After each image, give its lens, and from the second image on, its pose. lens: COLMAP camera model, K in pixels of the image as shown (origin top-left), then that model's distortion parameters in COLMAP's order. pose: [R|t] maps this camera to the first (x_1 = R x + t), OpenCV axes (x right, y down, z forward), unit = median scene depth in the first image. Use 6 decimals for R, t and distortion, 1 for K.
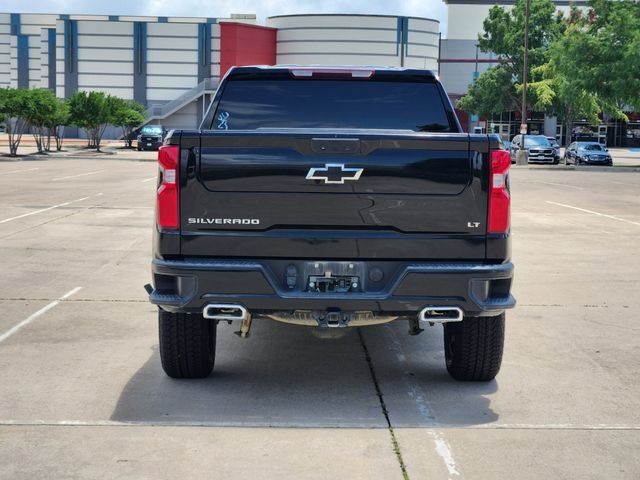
lens RADIAL K [[1227.6, 0, 322.4], [0, 1227.6, 254.7], [0, 0, 1]] dist [0.030534, 0.000000]
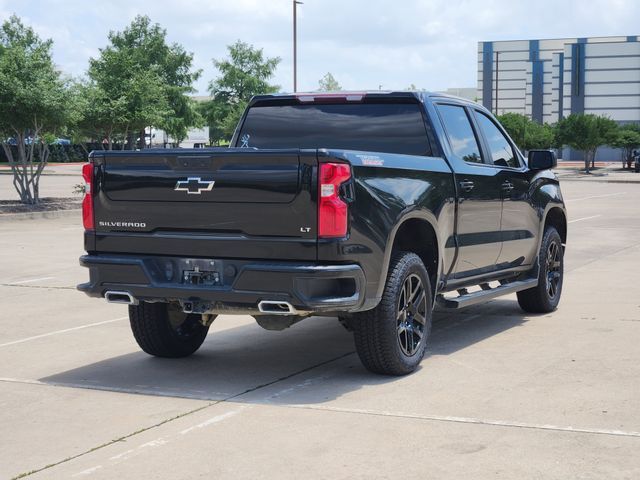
lens RADIAL K [[1227.6, 0, 307.0], [0, 1227.6, 272.1], [0, 0, 1]] dist [0.030534, 0.000000]
pose [[0.894753, 0.029520, -0.445585, 0.638357], [-0.031494, 0.999500, 0.002976, 0.011380], [0.445450, 0.011371, 0.895234, -0.027308]]
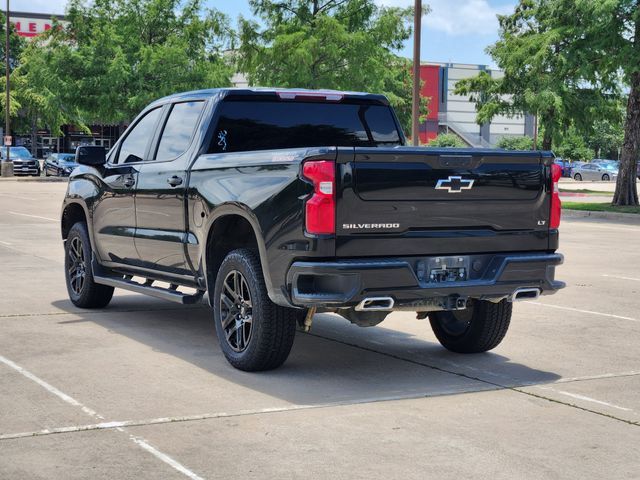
lens RADIAL K [[1227.6, 0, 342.4], [0, 1227.6, 205.5], [0, 0, 1]] dist [0.030534, 0.000000]
pose [[0.877572, -0.021686, 0.478954, -0.664830], [0.045006, 0.998292, -0.037262, -0.004313], [-0.477328, 0.054256, 0.877049, -0.018236]]
